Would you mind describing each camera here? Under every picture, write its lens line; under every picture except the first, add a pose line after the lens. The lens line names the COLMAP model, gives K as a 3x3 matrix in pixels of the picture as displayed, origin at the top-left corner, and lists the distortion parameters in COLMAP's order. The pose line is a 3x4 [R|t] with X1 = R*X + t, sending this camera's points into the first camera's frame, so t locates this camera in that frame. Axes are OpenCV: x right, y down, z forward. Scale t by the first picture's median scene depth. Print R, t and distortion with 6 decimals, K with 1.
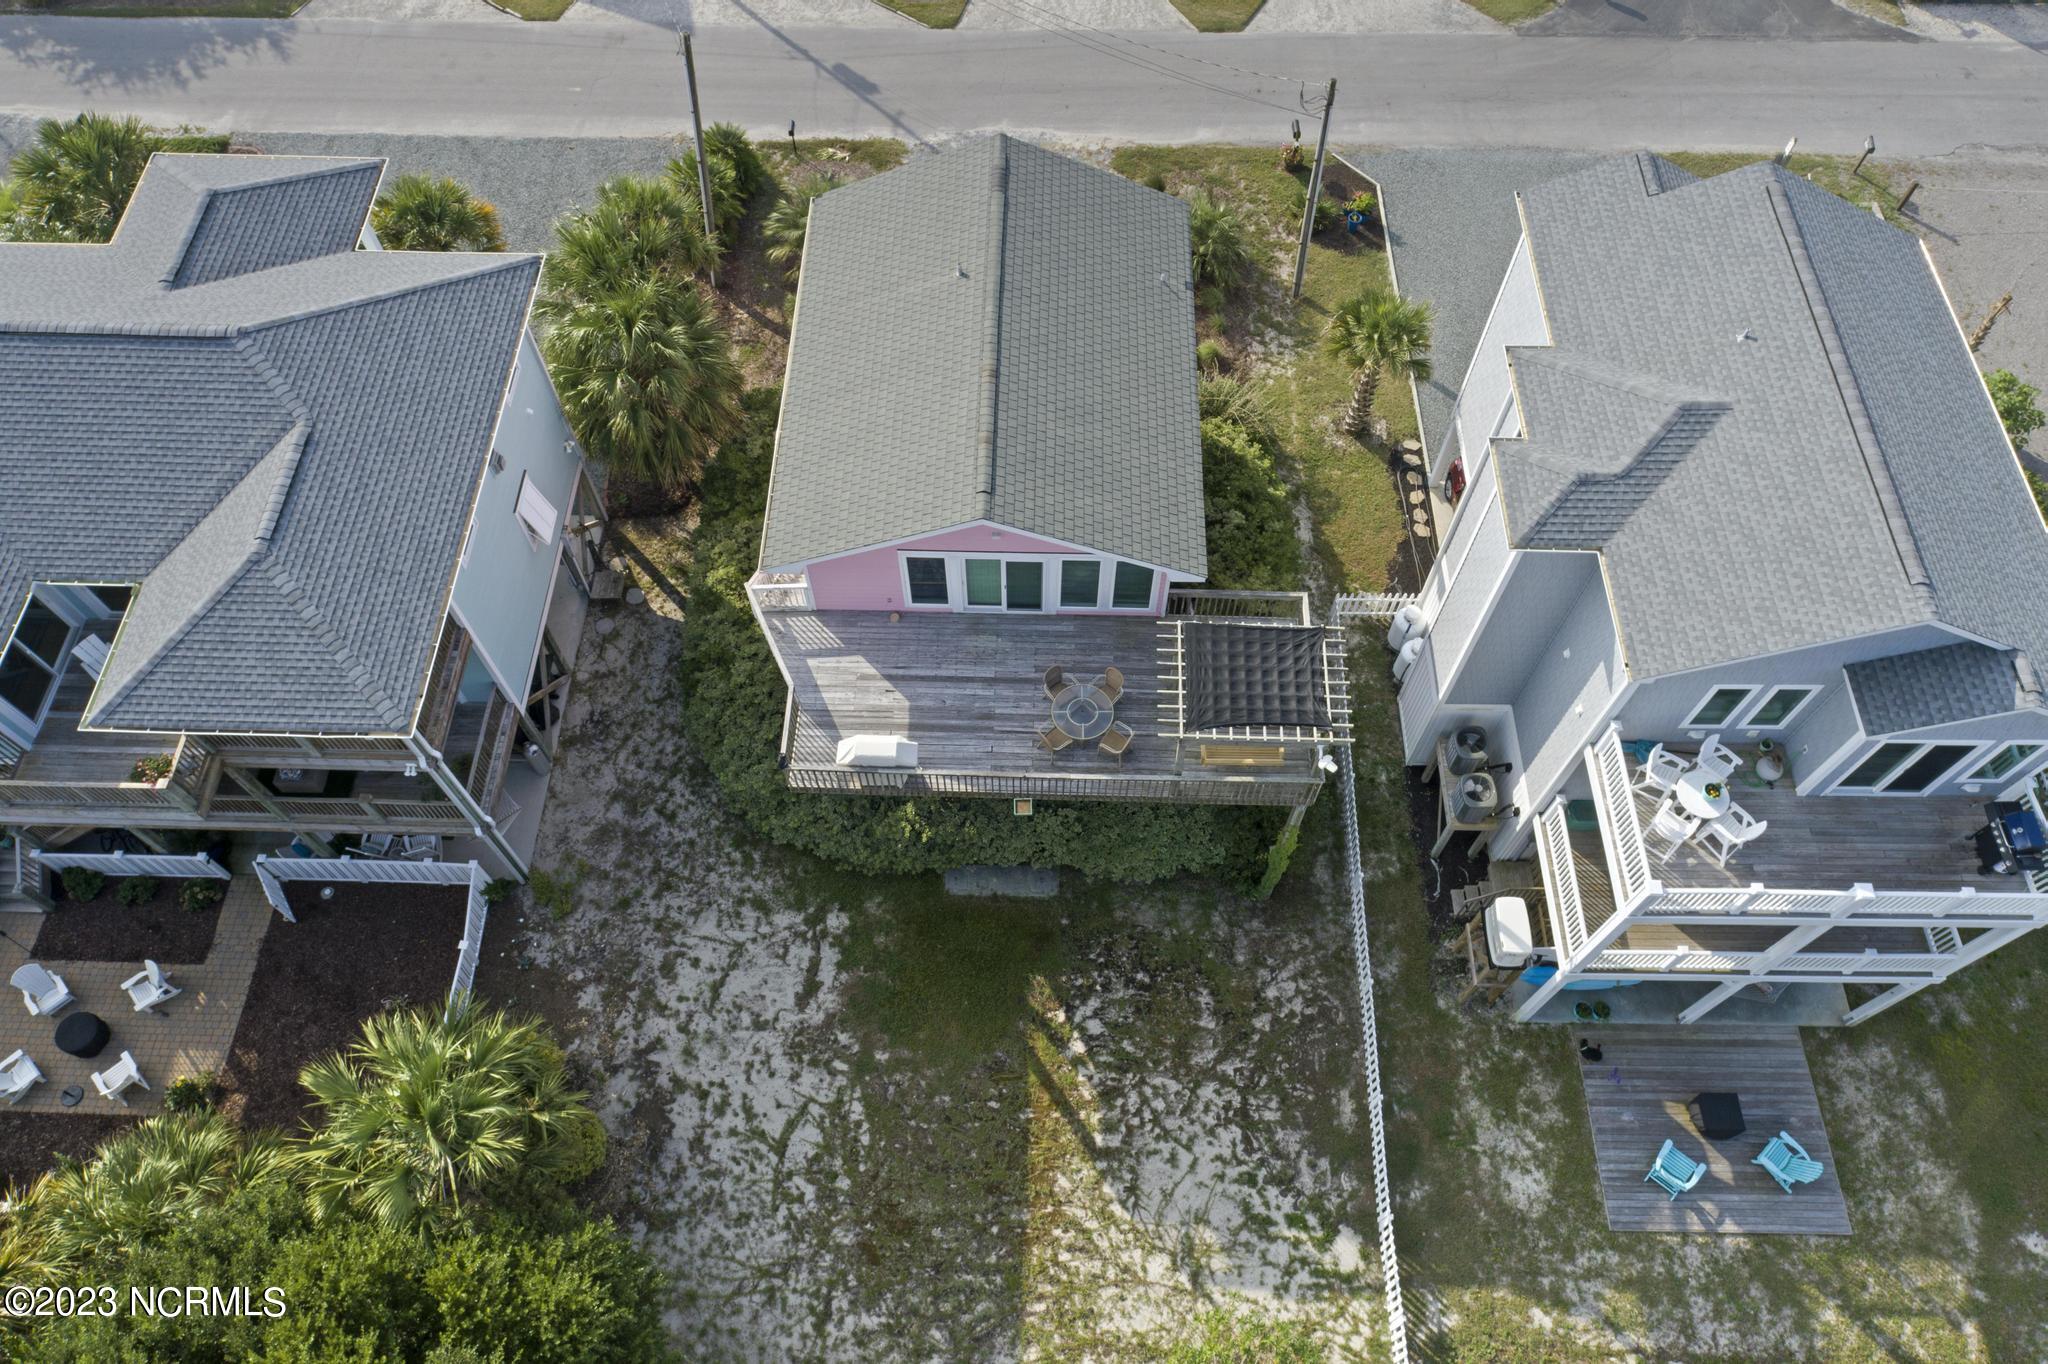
lens RADIAL K [[1416.5, 0, 1024.0], [0, 1416.5, 682.0], [0, 0, 1]] dist [-0.002914, 0.002051]
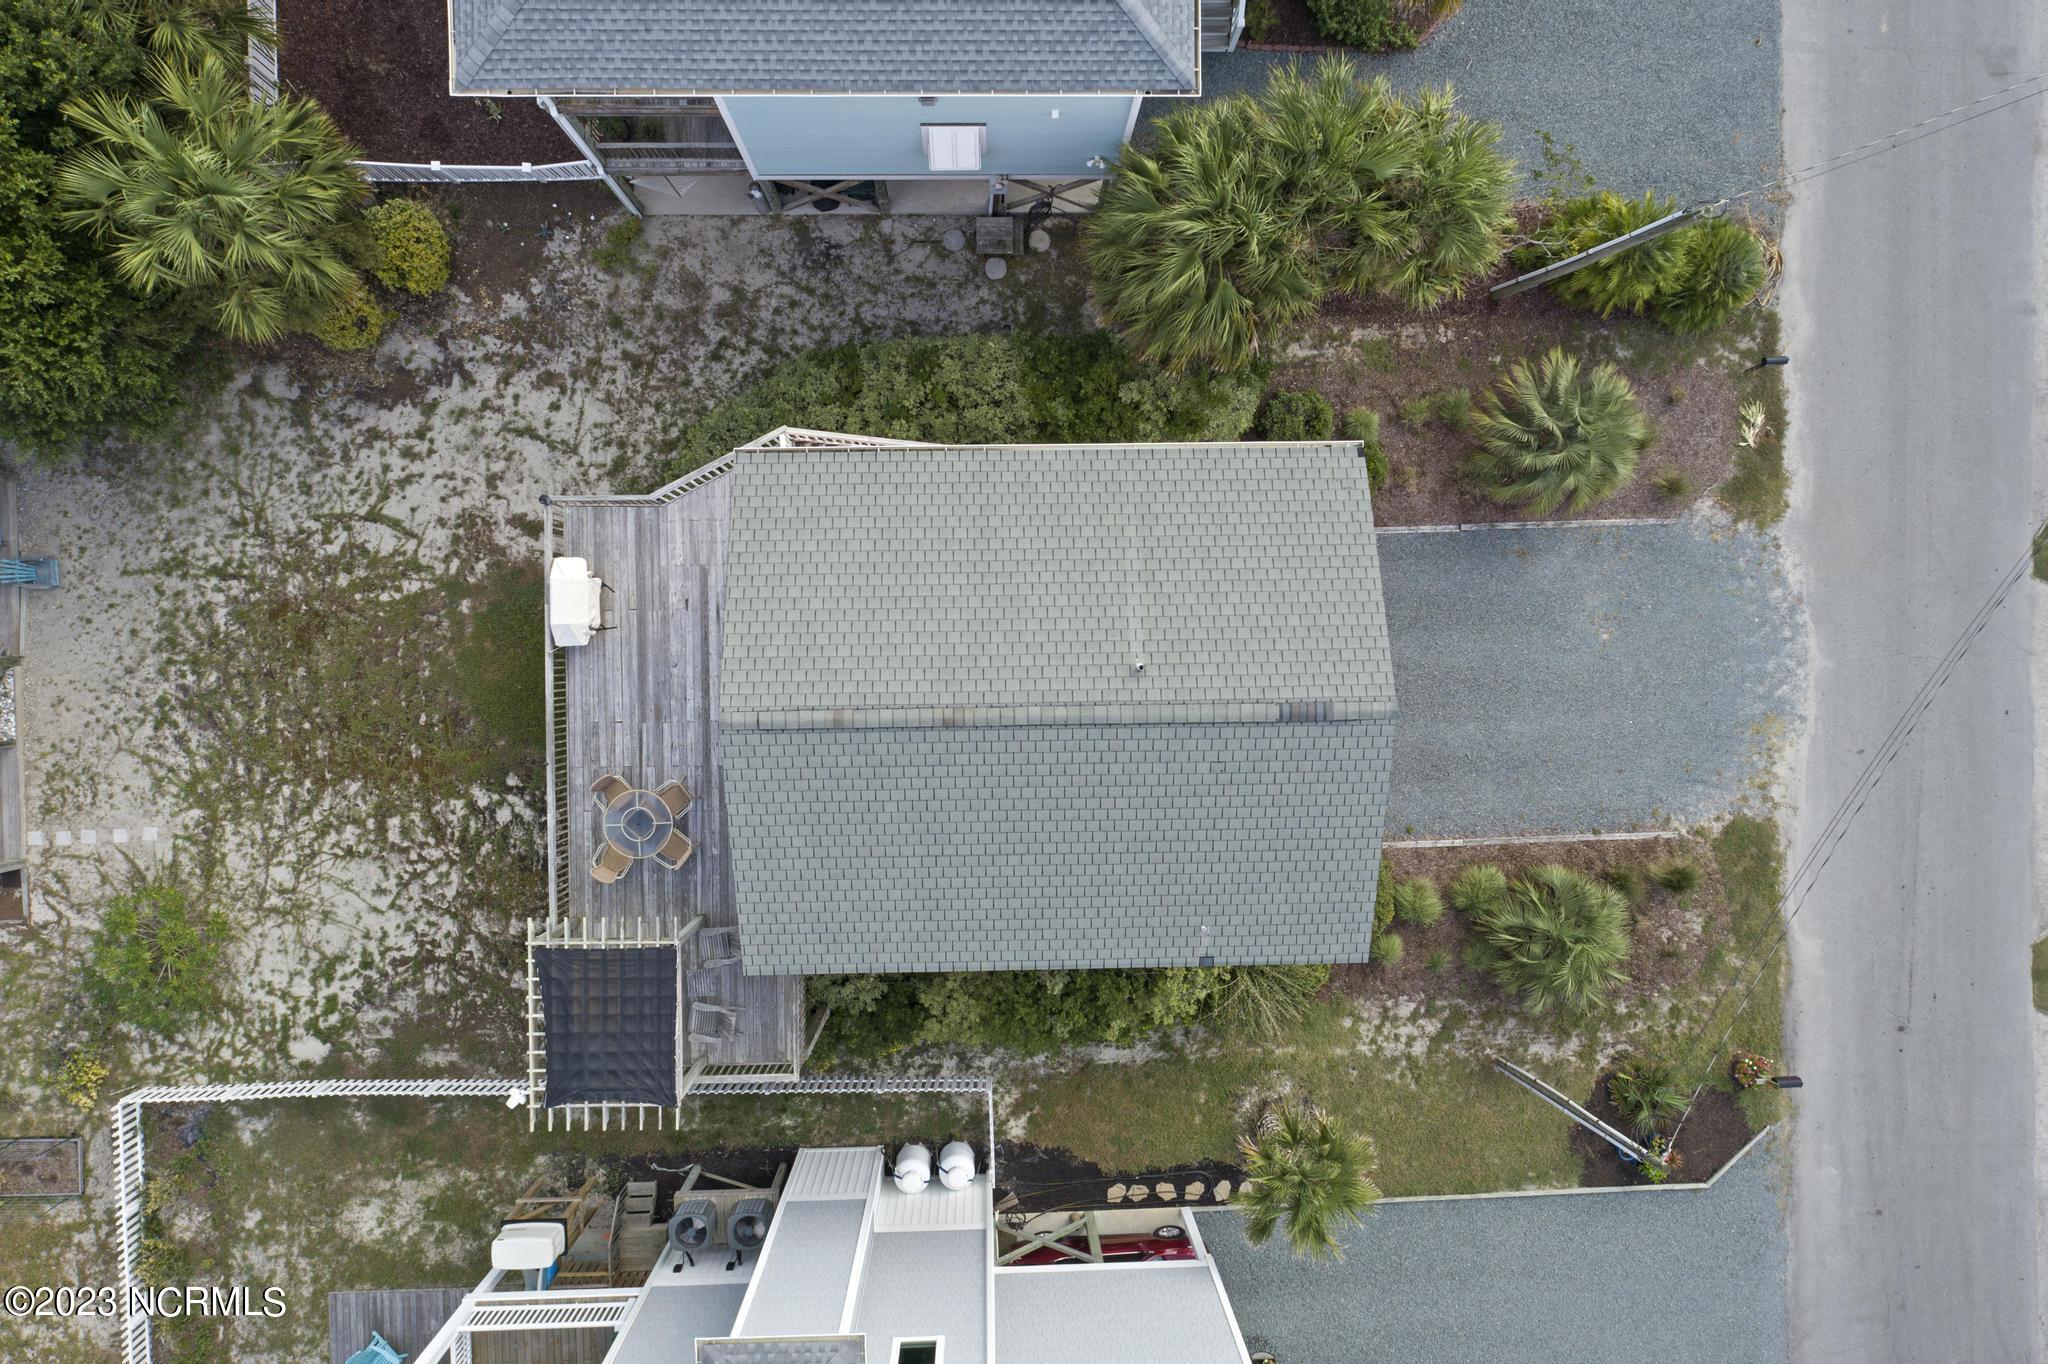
lens RADIAL K [[1416.5, 0, 1024.0], [0, 1416.5, 682.0], [0, 0, 1]] dist [-0.002914, 0.002051]
pose [[0.036808, 0.998968, 0.026607, -0.060589], [-0.880157, 0.019798, 0.474270, -0.586540], [0.473254, -0.040876, 0.879977, 0.306835]]
